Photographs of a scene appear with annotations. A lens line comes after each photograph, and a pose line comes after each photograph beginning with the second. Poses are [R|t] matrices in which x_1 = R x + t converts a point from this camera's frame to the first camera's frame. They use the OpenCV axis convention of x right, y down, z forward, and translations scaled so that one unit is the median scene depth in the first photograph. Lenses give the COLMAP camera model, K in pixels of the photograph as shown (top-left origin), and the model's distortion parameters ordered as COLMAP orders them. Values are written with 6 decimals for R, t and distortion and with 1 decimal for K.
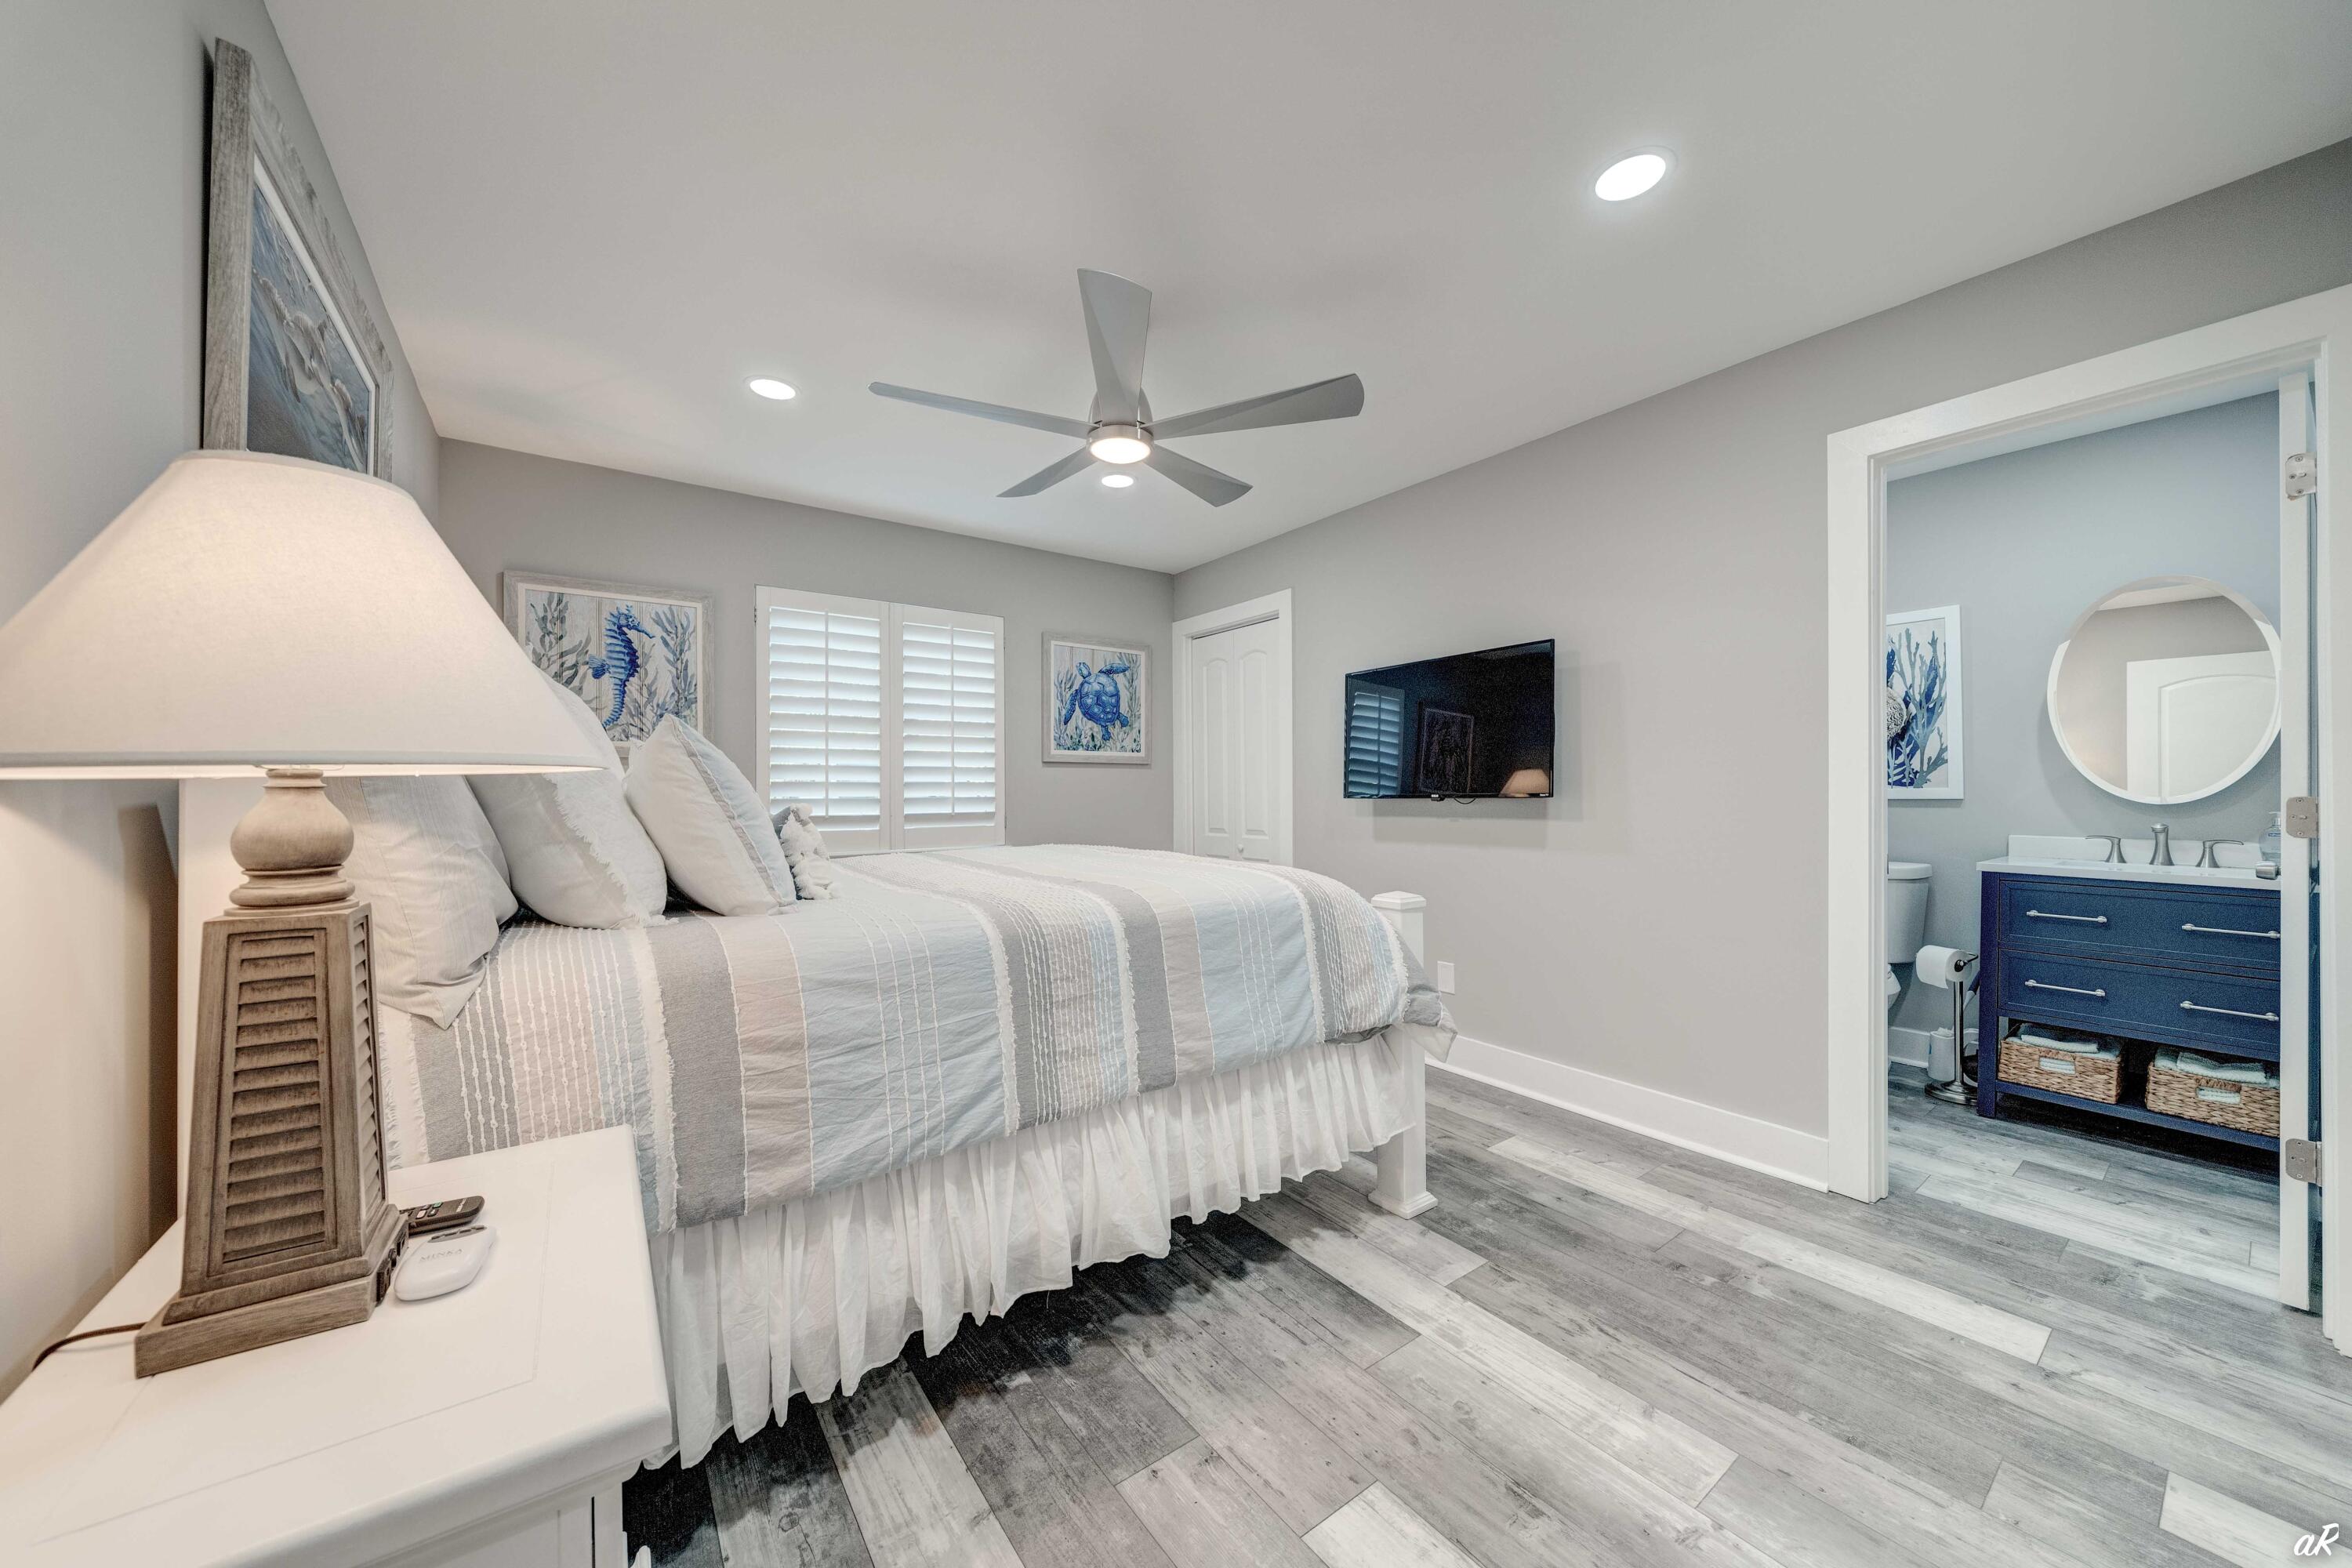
lens RADIAL K [[815.5, 0, 1186.9], [0, 815.5, 788.2], [0, 0, 1]] dist [-0.000950, -0.000013]
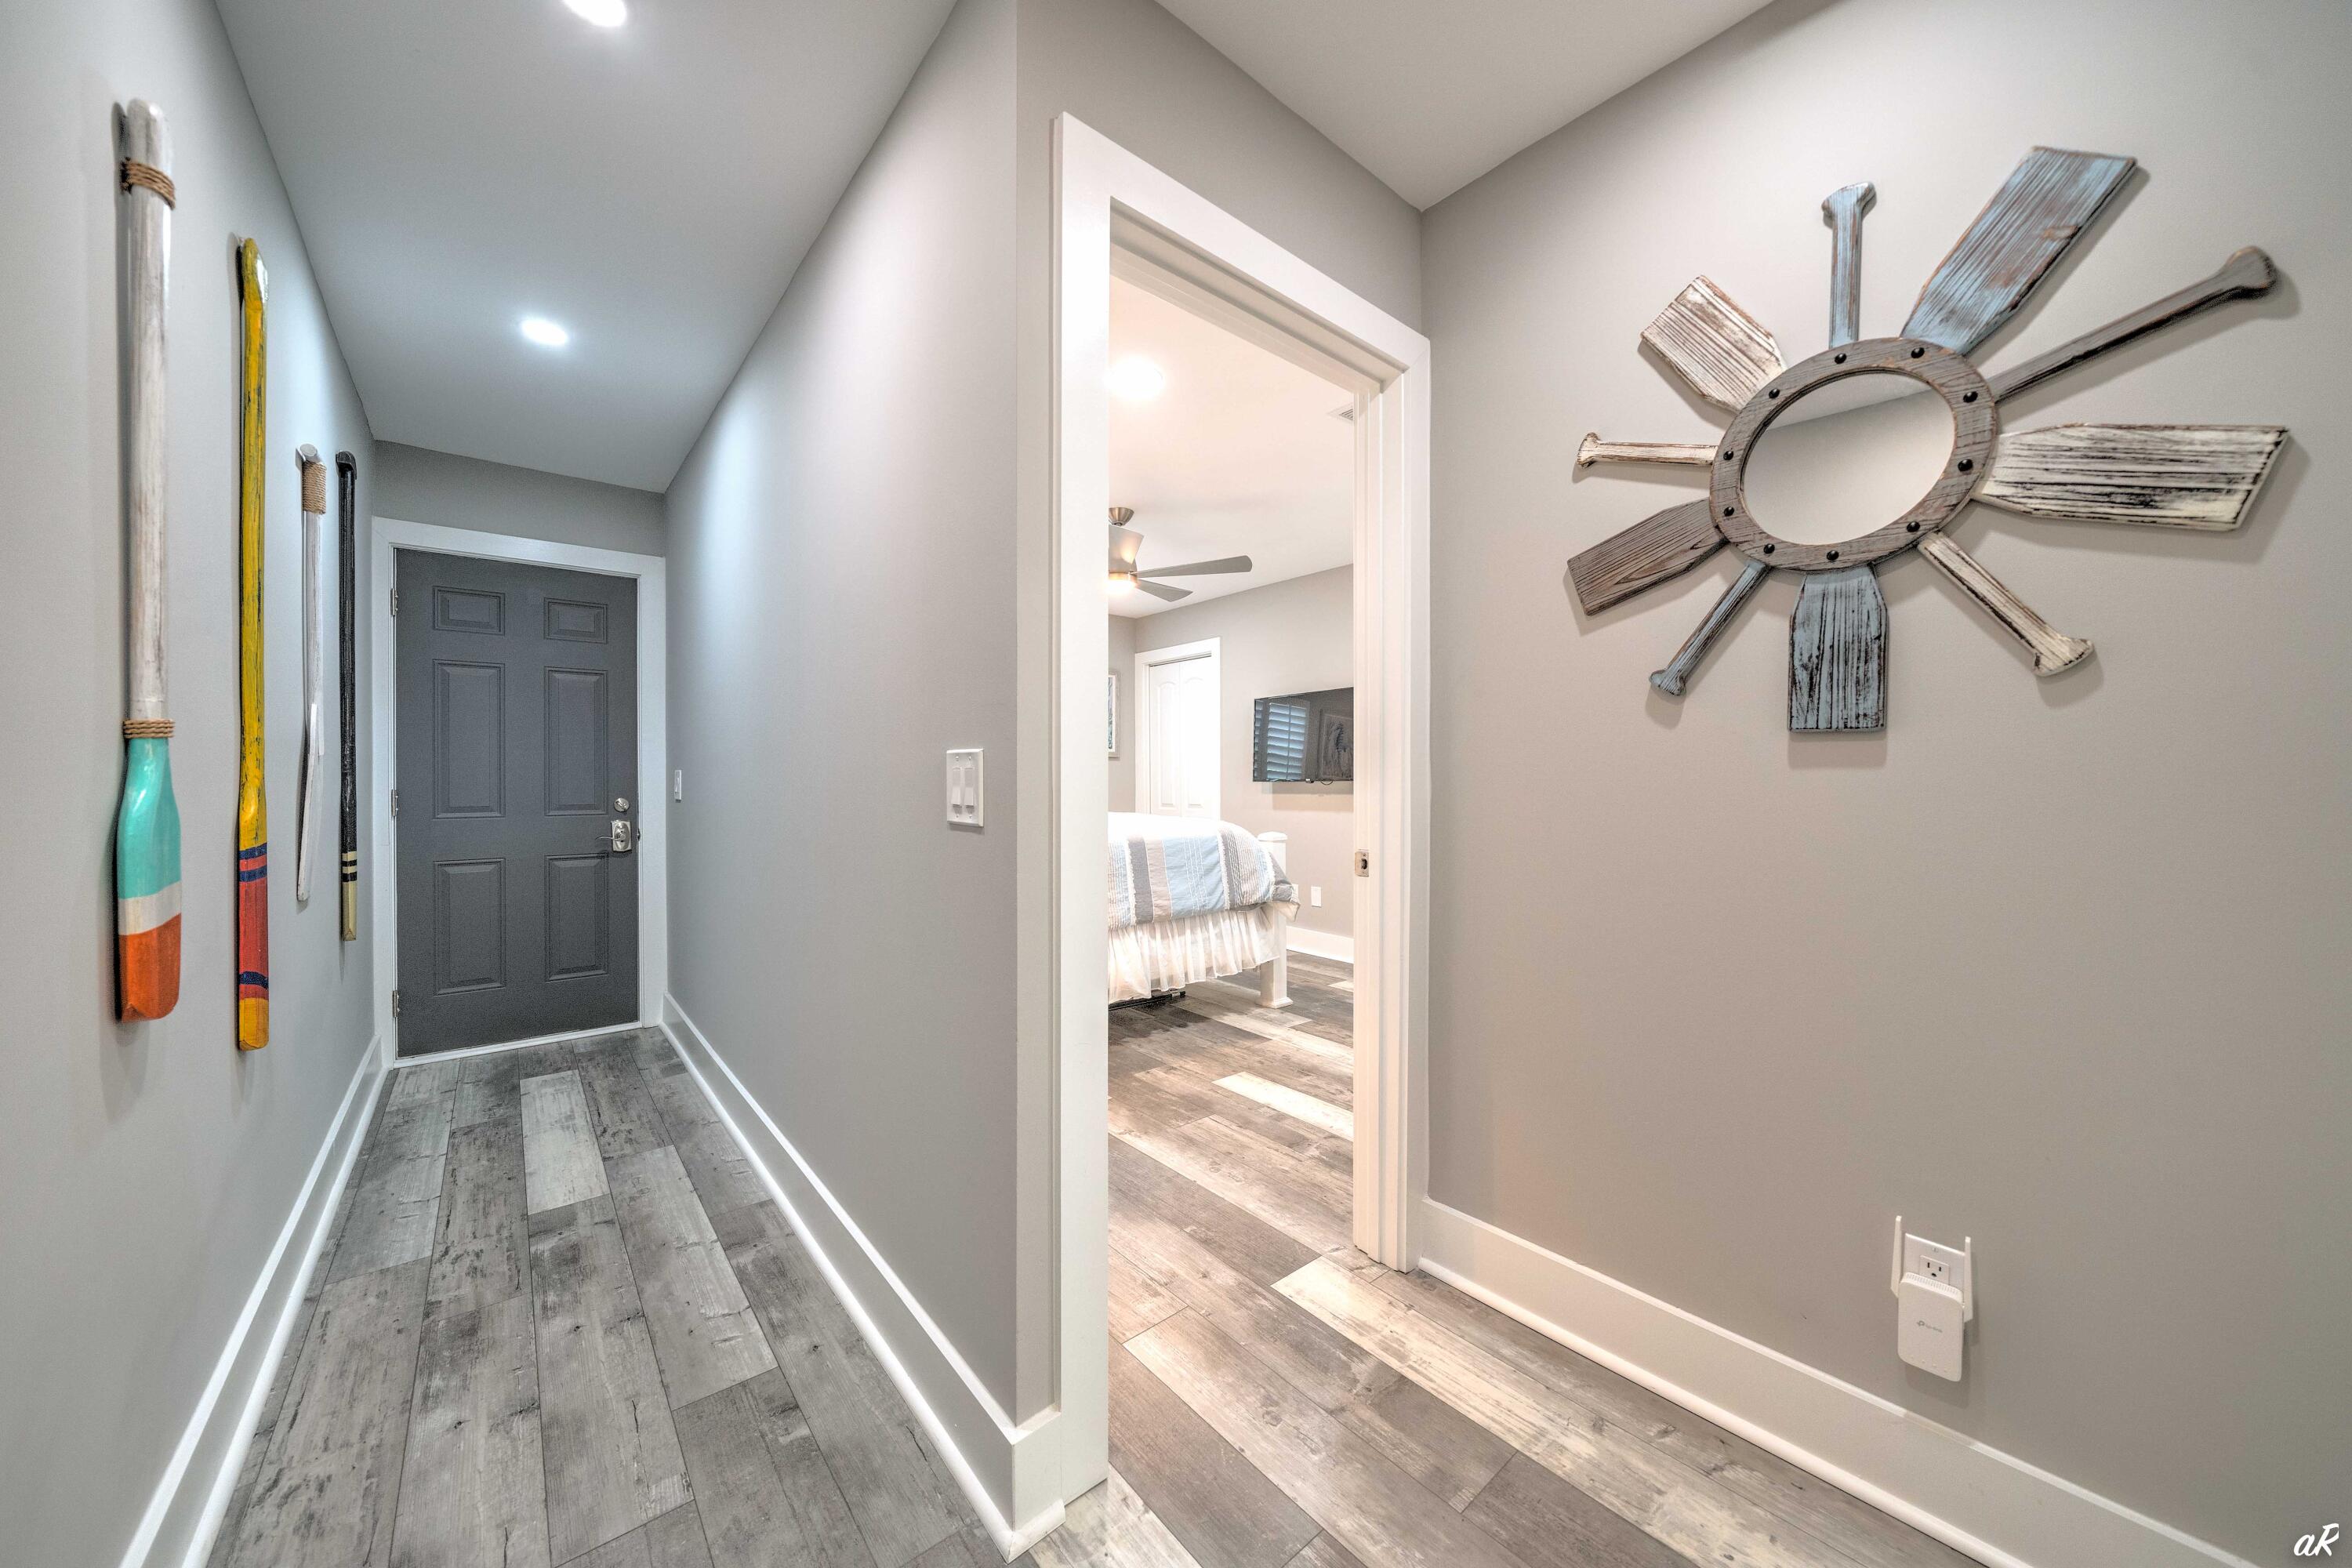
lens RADIAL K [[815.5, 0, 1174.8], [0, 815.5, 782.7], [0, 0, 1]] dist [-0.000950, -0.000013]
pose [[0.998398, 0.002670, 0.056526, -0.064702], [-0.003125, 0.999963, 0.007956, 0.004424], [-0.056503, -0.008120, 0.998369, -0.867245]]
